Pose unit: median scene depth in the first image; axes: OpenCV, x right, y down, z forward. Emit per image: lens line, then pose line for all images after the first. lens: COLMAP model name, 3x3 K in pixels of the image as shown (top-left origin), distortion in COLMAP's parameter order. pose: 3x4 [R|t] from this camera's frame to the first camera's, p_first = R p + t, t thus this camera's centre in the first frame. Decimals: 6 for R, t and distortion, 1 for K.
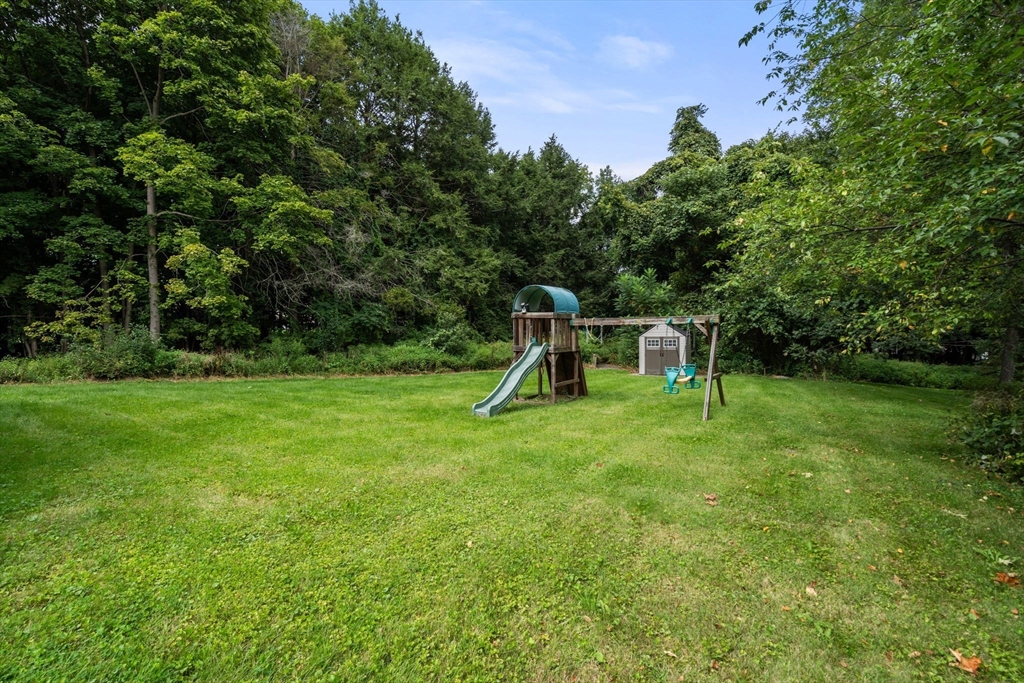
lens RADIAL K [[474.7, 0, 511.5], [0, 474.7, 340.9], [0, 0, 1]] dist [-0.005399, 0.001249]
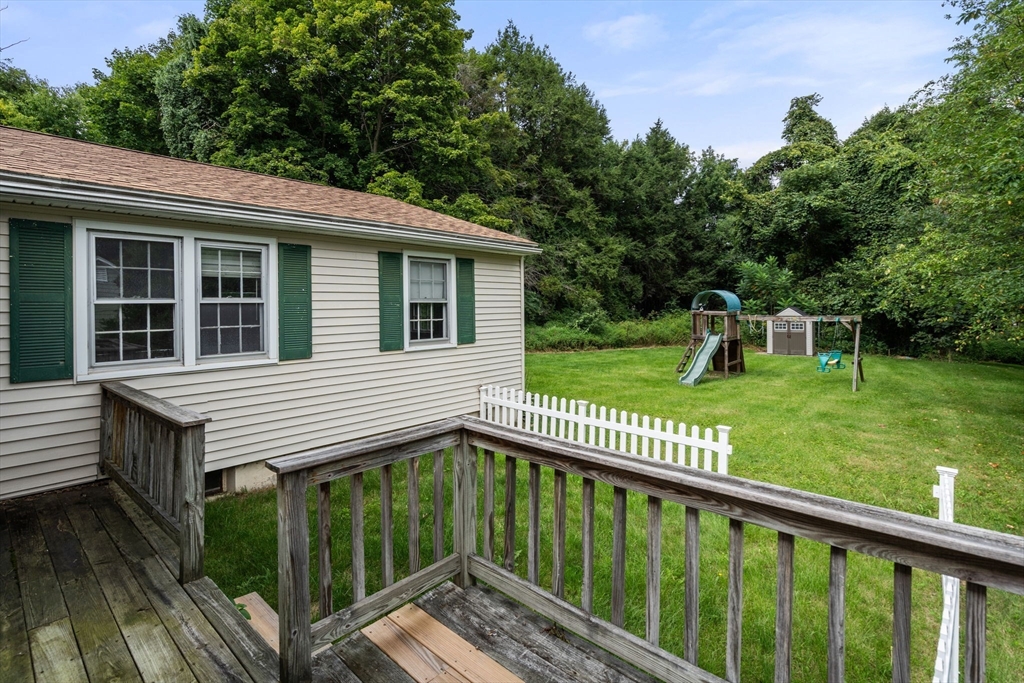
lens RADIAL K [[474.7, 0, 532.7], [0, 474.7, 306.4], [0, 0, 1]] dist [-0.005399, 0.001249]
pose [[0.990057, -0.002113, -0.140649, -0.109953], [-0.000153, 0.999870, -0.016098, -0.020741], [0.140665, 0.015959, 0.989929, -0.173975]]
